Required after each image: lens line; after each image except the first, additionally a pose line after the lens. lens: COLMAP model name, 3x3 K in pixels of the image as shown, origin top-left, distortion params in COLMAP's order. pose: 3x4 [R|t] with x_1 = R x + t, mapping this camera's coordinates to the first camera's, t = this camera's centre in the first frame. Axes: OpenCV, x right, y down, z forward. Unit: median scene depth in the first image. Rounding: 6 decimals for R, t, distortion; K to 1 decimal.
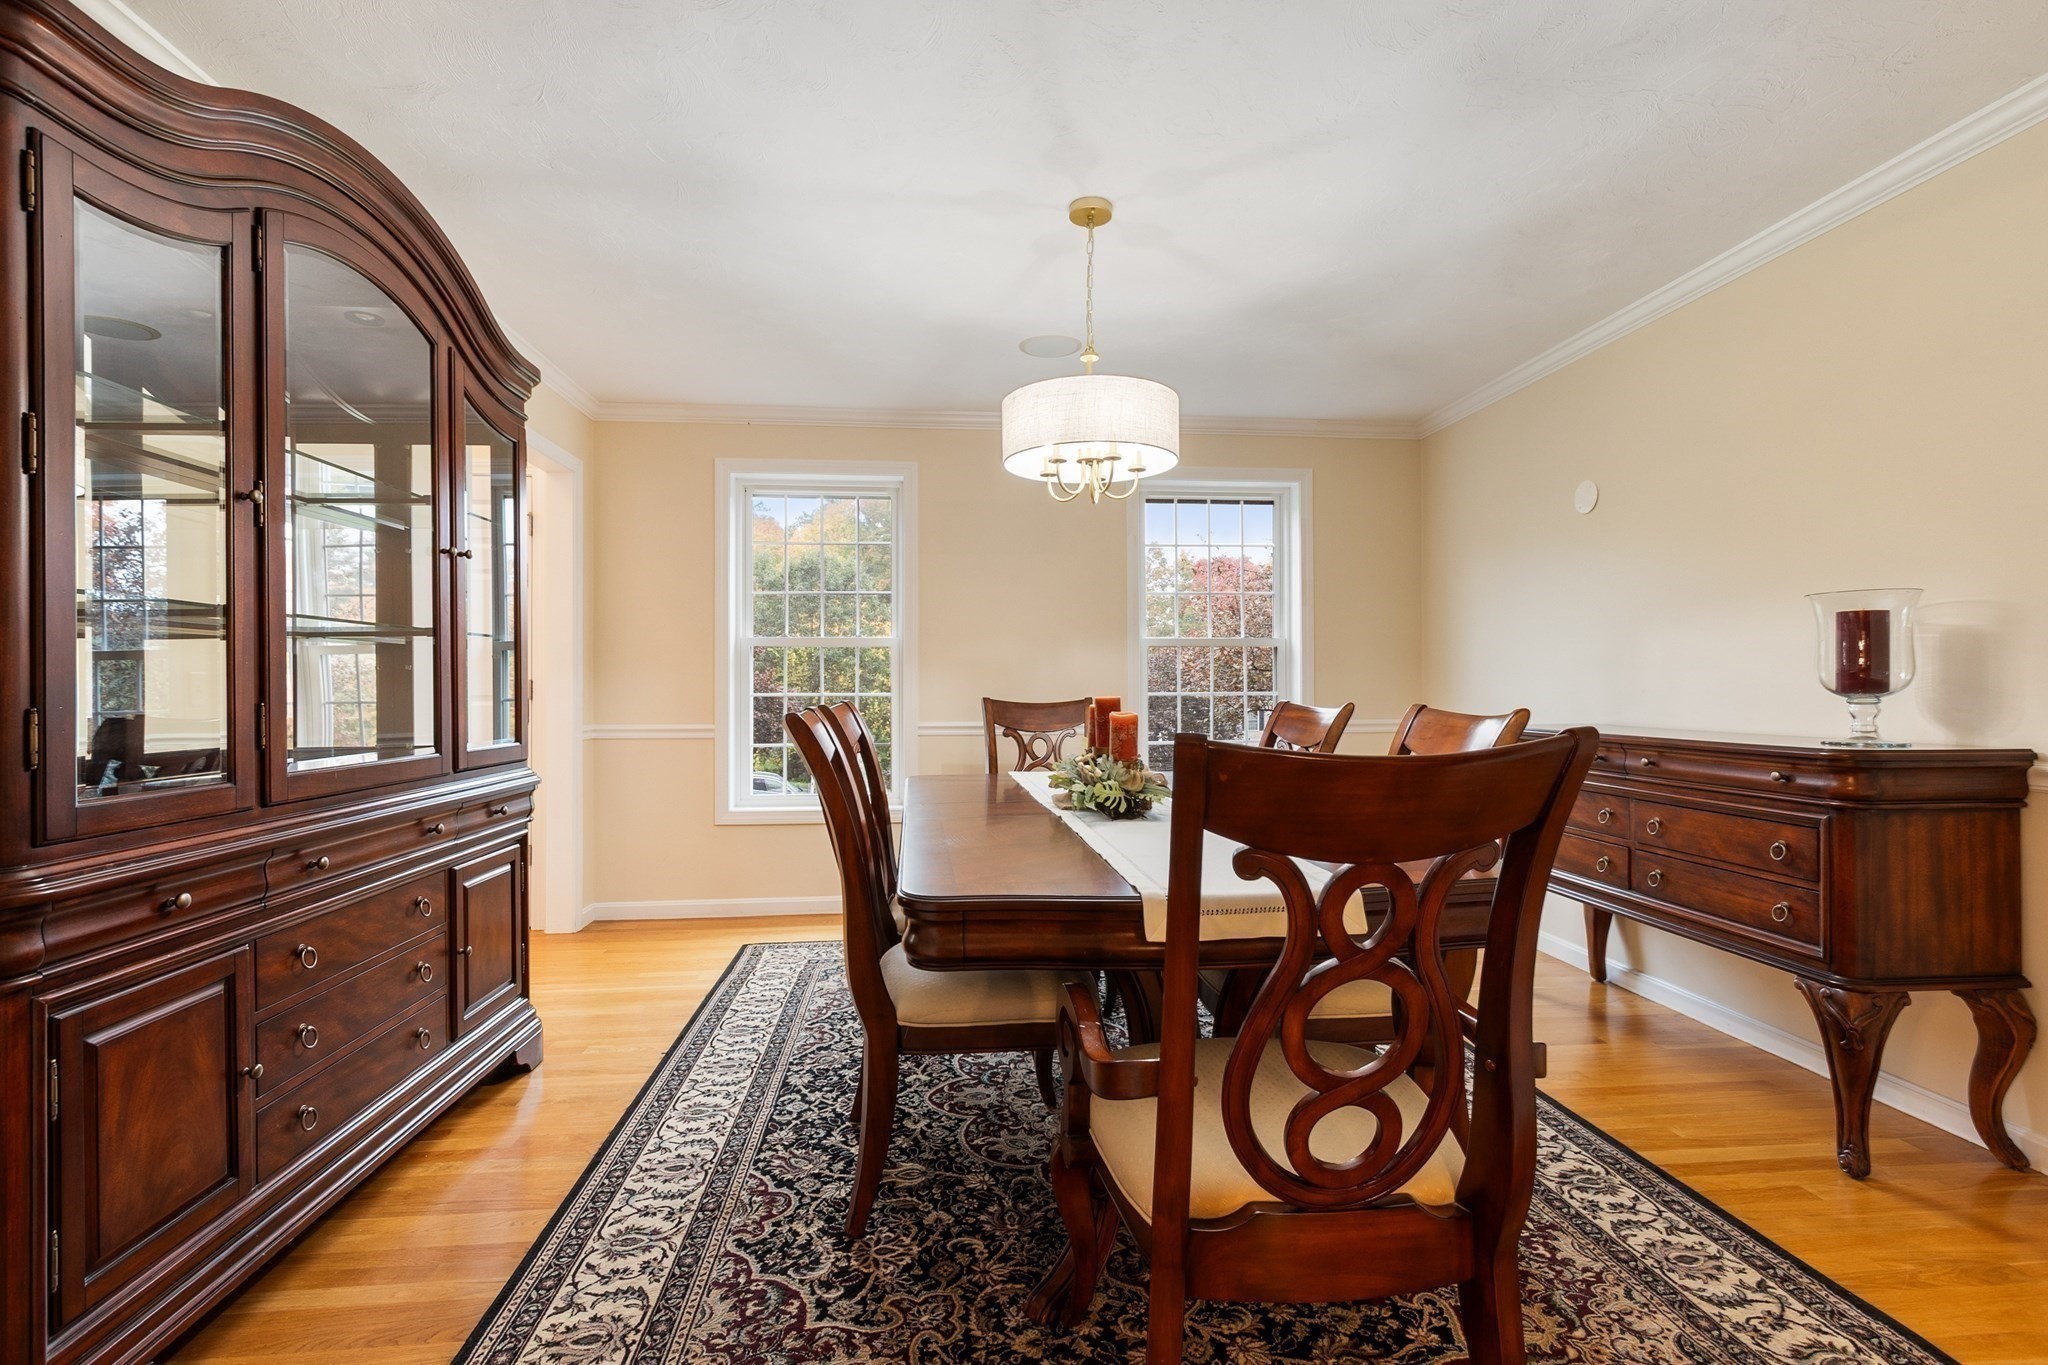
lens RADIAL K [[892.6, 0, 1017.9], [0, 892.6, 695.6], [0, 0, 1]] dist [0.001686, -0.000689]
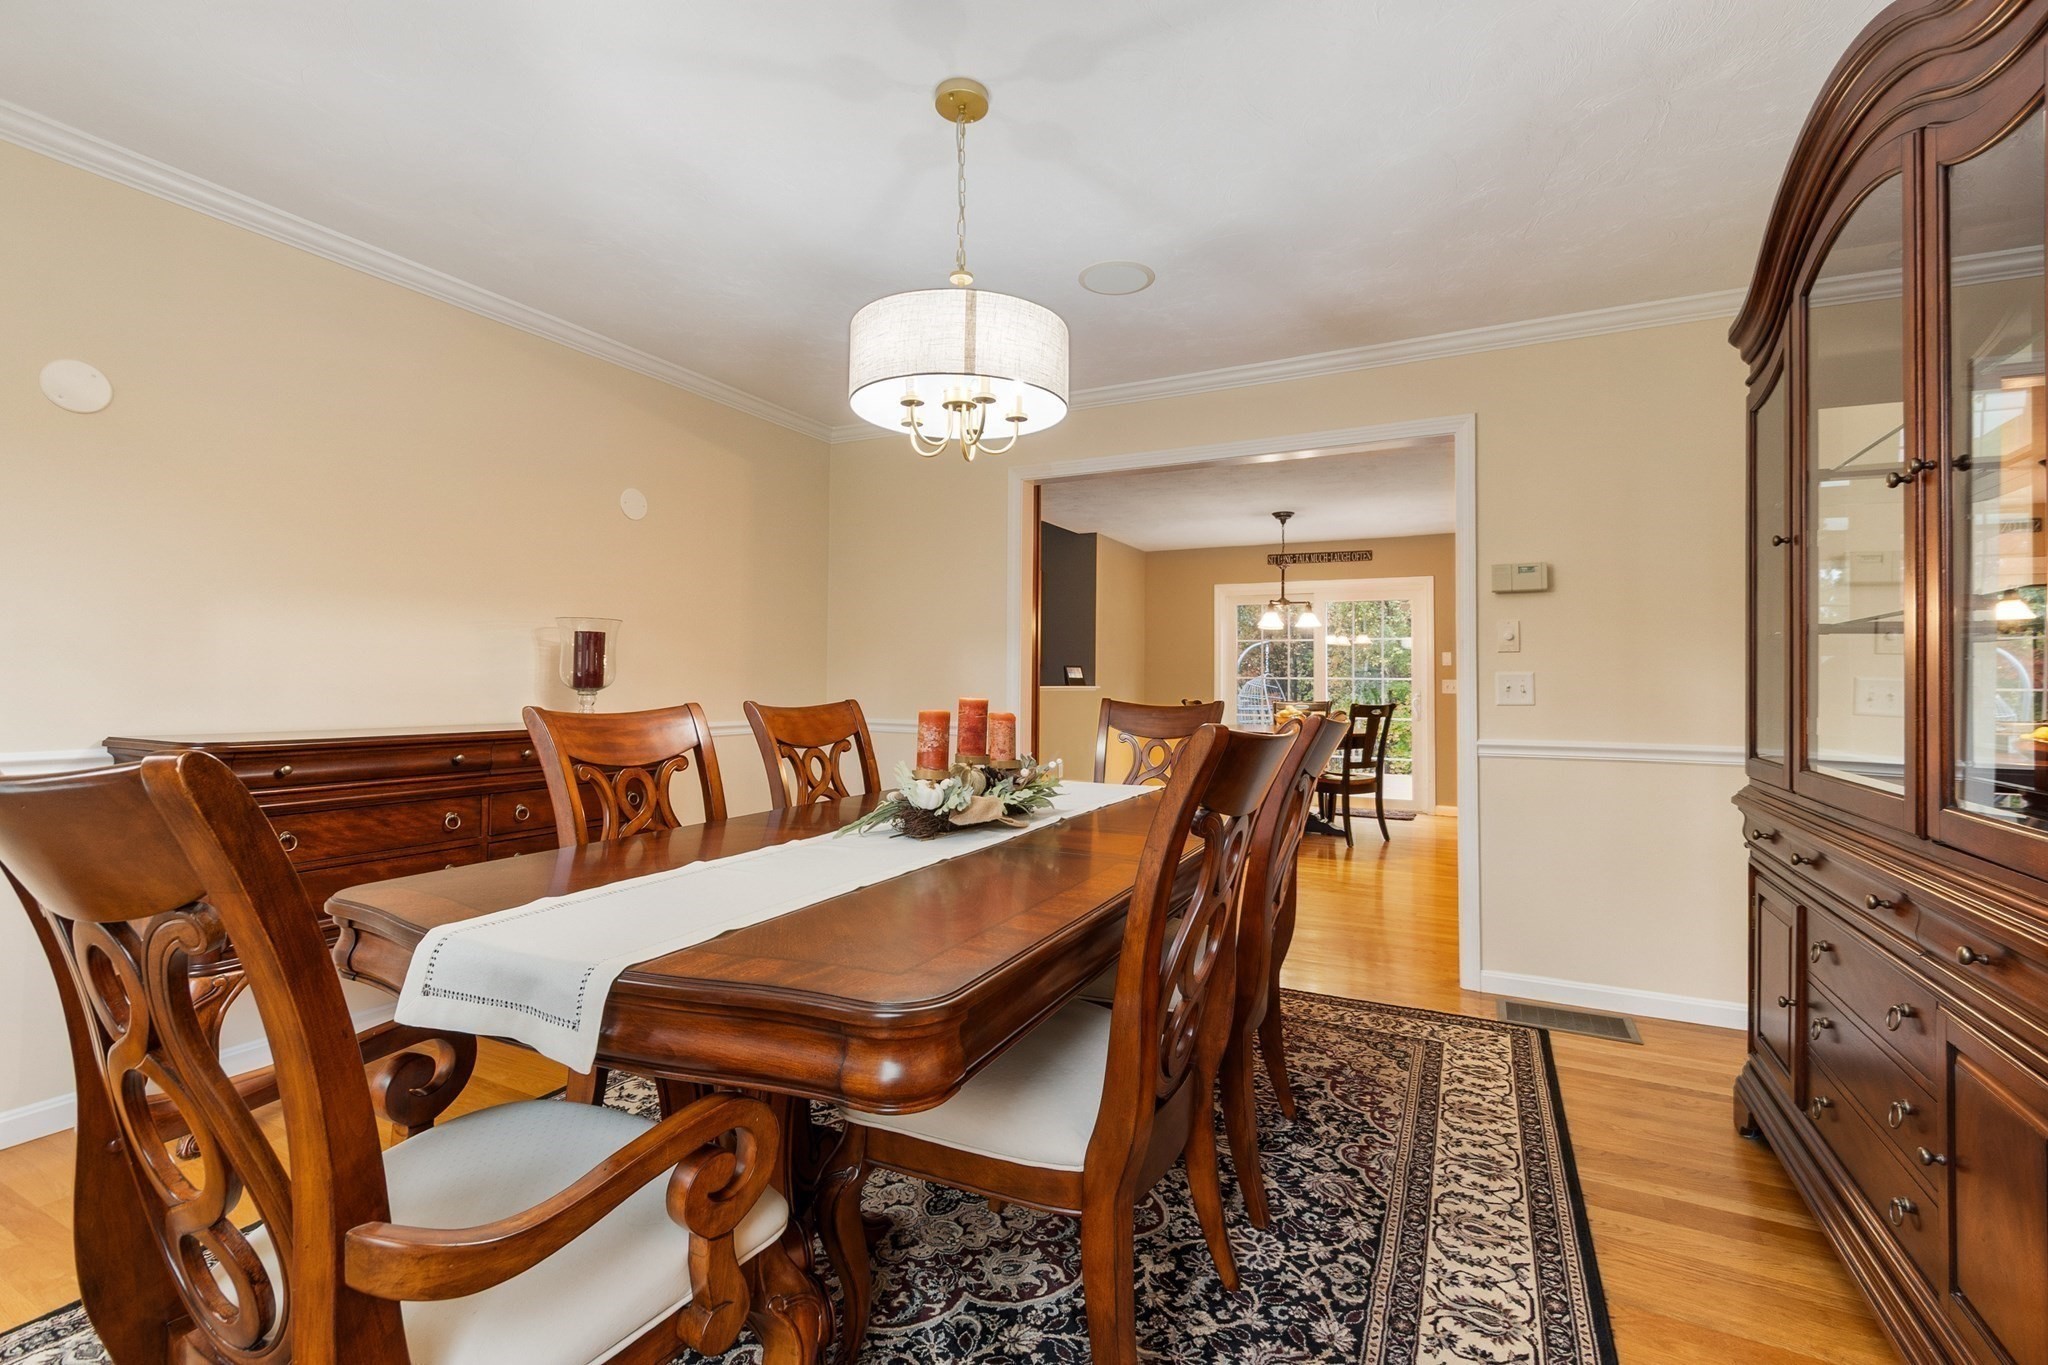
lens RADIAL K [[892.6, 0, 1022.2], [0, 892.6, 674.0], [0, 0, 1]] dist [0.001686, -0.000689]
pose [[-0.837313, 0.000802, 0.546723, -0.491681], [-0.000732, 0.999996, -0.002587, -0.025282], [-0.546723, -0.002566, -0.837310, 2.000241]]
